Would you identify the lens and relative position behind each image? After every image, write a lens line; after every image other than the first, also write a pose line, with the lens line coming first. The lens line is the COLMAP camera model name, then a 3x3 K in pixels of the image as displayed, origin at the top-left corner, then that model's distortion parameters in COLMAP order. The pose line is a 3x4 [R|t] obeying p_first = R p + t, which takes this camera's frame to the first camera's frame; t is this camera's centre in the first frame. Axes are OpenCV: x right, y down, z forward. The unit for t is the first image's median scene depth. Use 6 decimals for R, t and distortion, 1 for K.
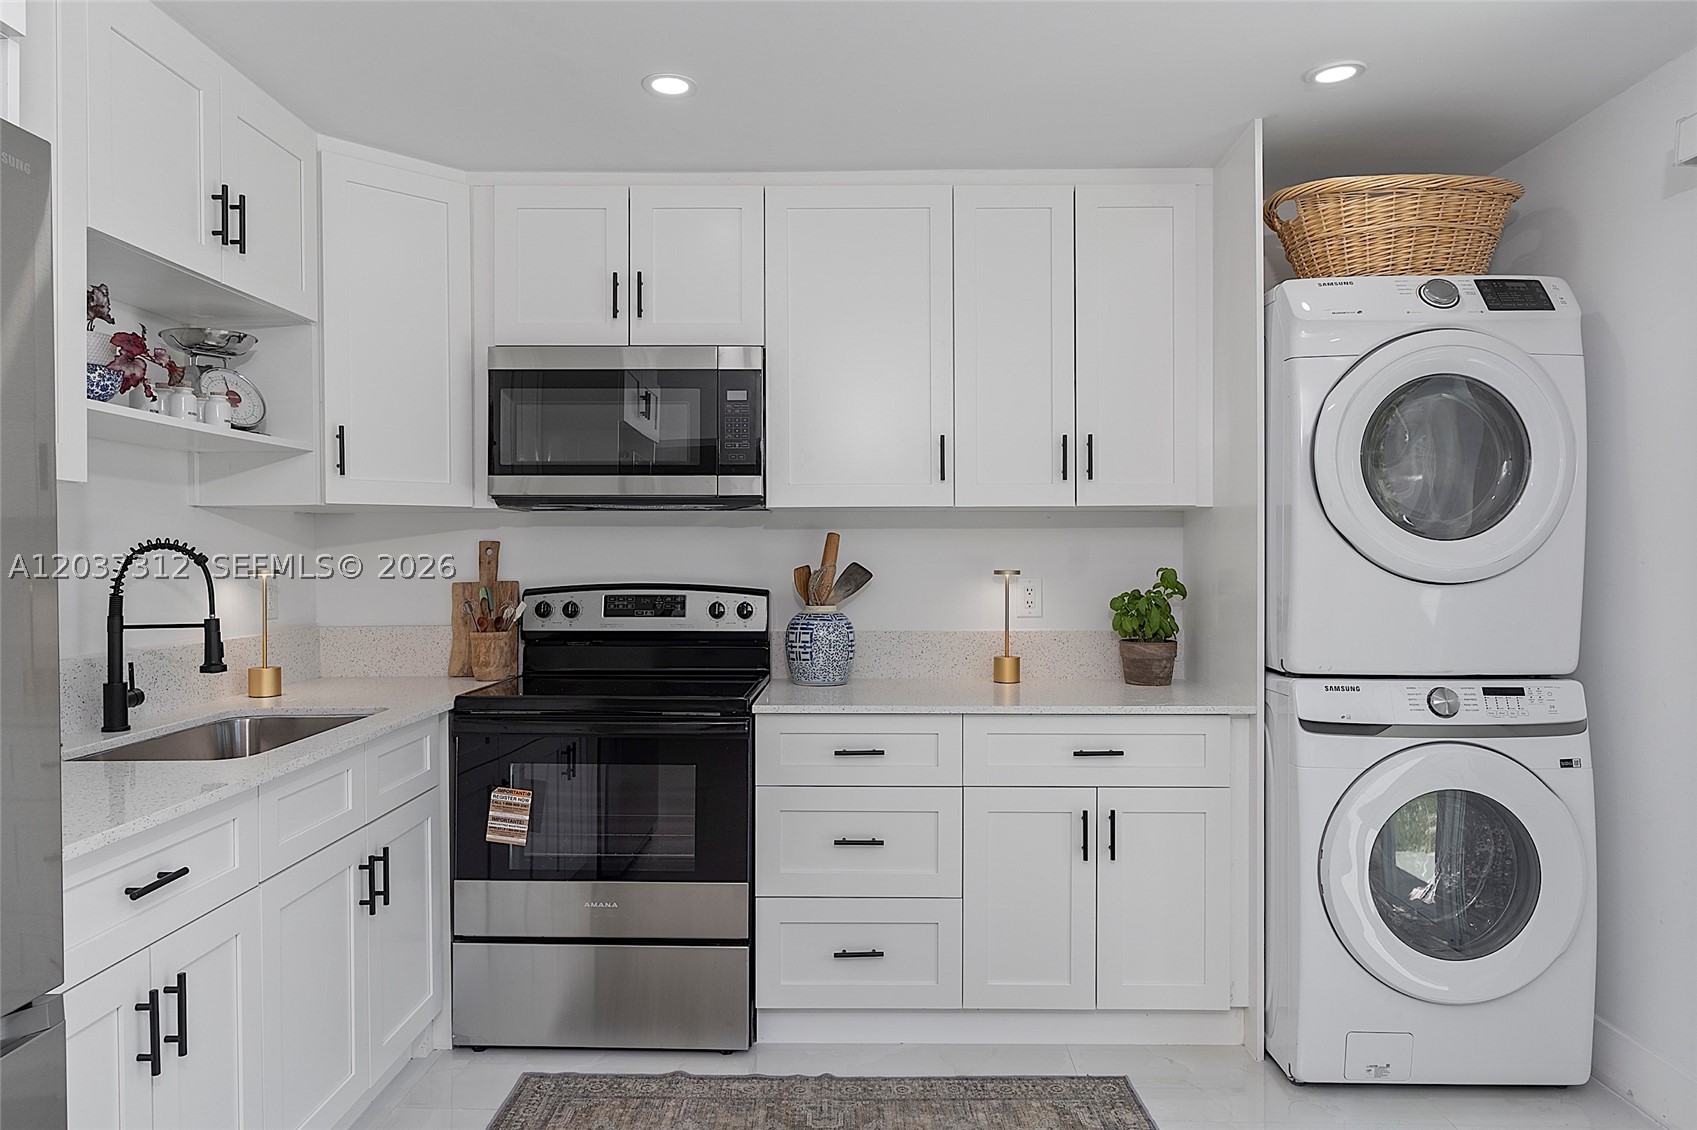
lens RADIAL K [[1113.9, 0, 847.4], [0, 1113.9, 561.0], [0, 0, 1]] dist [0.004764, 0.003157]
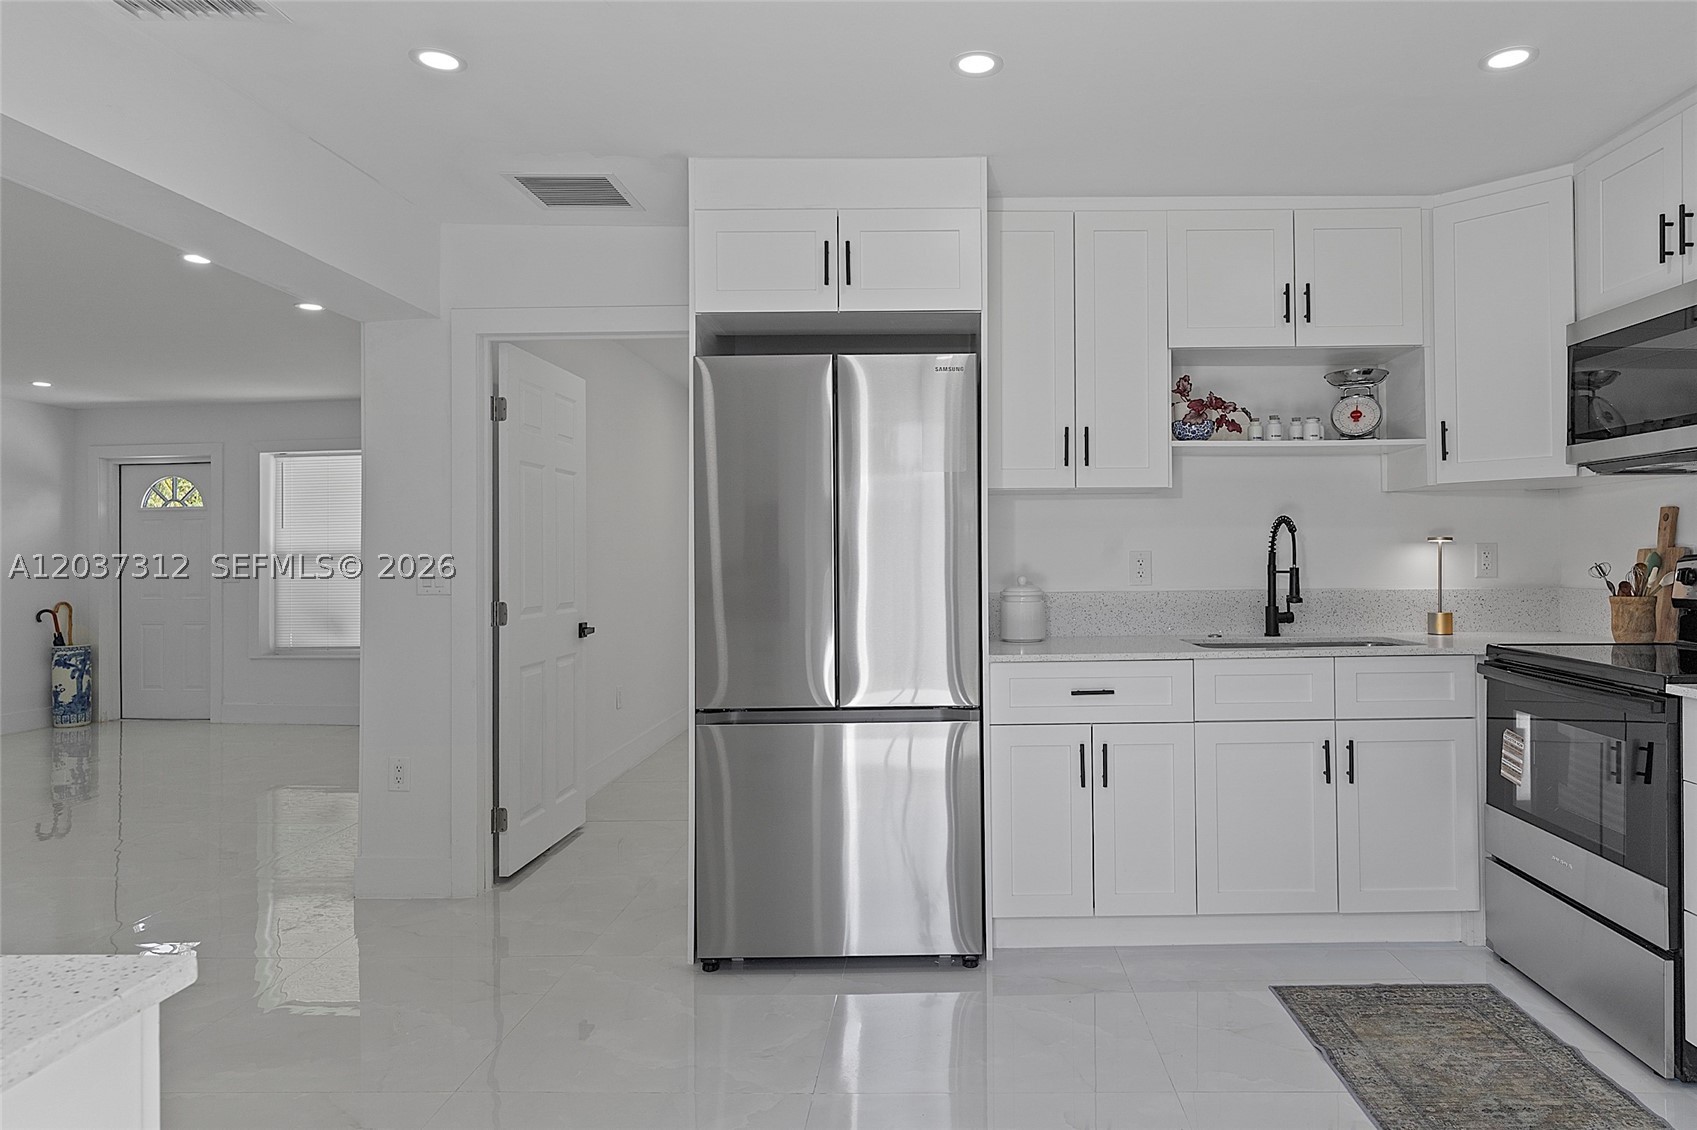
lens RADIAL K [[1036.3, 0, 931.8], [0, 1036.3, 547.5], [0, 0, 1]] dist [-0.001932, 0.000128]
pose [[0.010833, -0.003929, -0.999934, 0.710367], [0.003058, 0.999988, -0.003896, 0.024027], [0.999937, -0.003016, 0.010845, 0.414828]]
